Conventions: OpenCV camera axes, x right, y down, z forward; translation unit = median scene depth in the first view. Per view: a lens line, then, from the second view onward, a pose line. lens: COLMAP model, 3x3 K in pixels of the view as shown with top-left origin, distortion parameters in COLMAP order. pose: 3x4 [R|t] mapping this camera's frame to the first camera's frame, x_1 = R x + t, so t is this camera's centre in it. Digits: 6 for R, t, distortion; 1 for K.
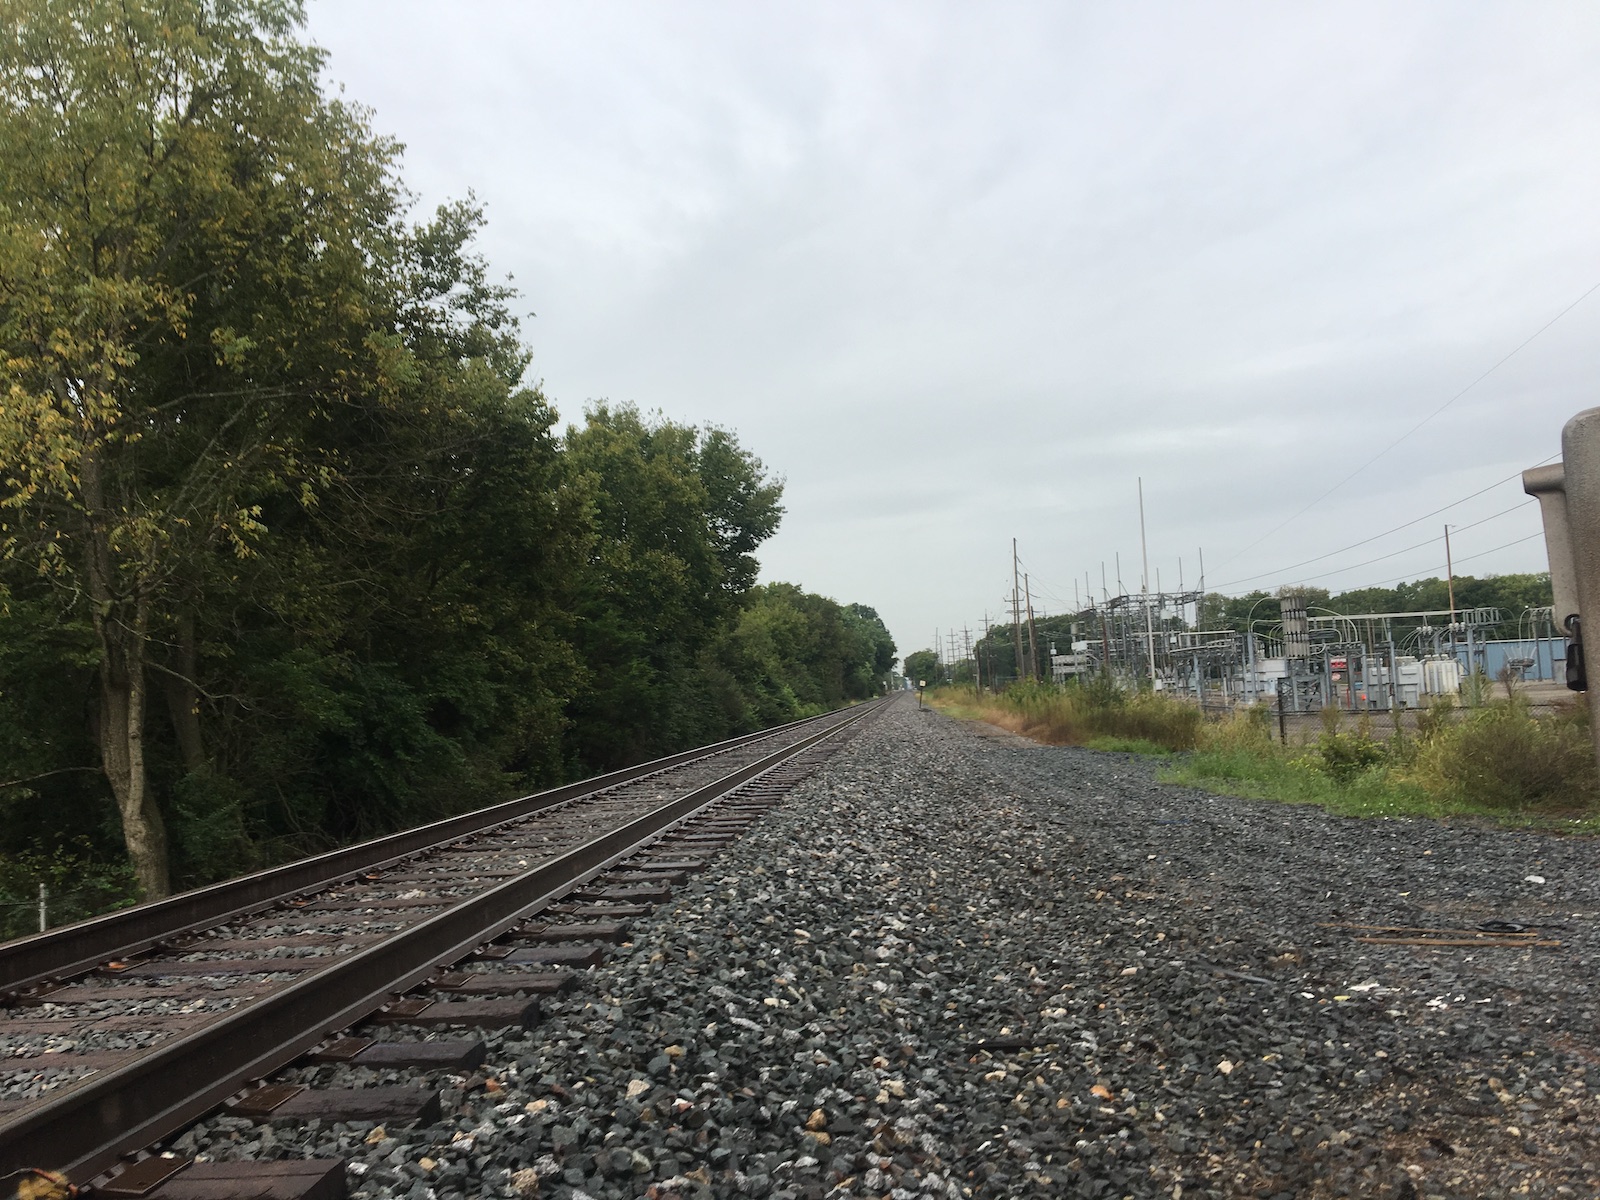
lens RADIAL K [[1362.8, 0, 791.1], [0, 1362.8, 615.1], [0, 0, 1]] dist [0.144773, -0.228977]
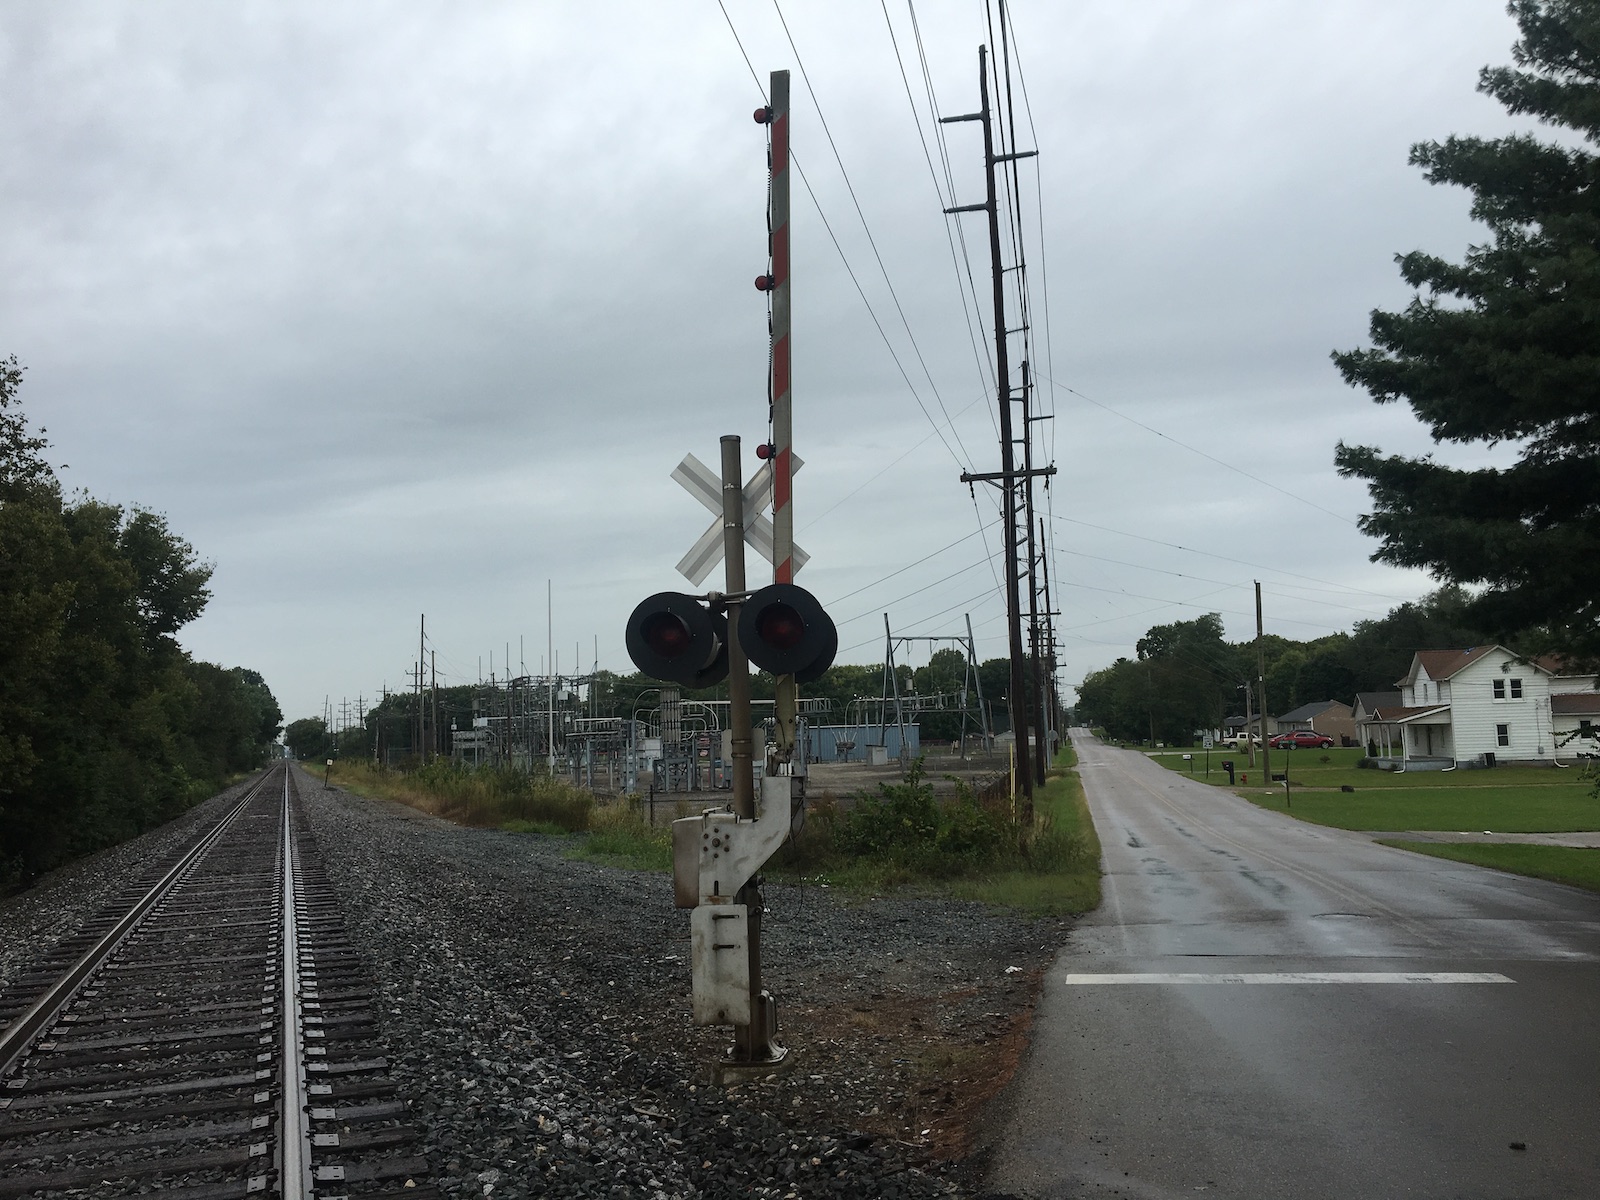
lens RADIAL K [[1363.0, 0, 765.0], [0, 1363.0, 560.9], [0, 0, 1]] dist [0.140224, -0.220855]
pose [[0.914388, 0.073643, 0.398085, -0.037231], [-0.038018, 0.994591, -0.096666, -0.015496], [-0.403050, 0.073256, 0.912241, -0.111347]]
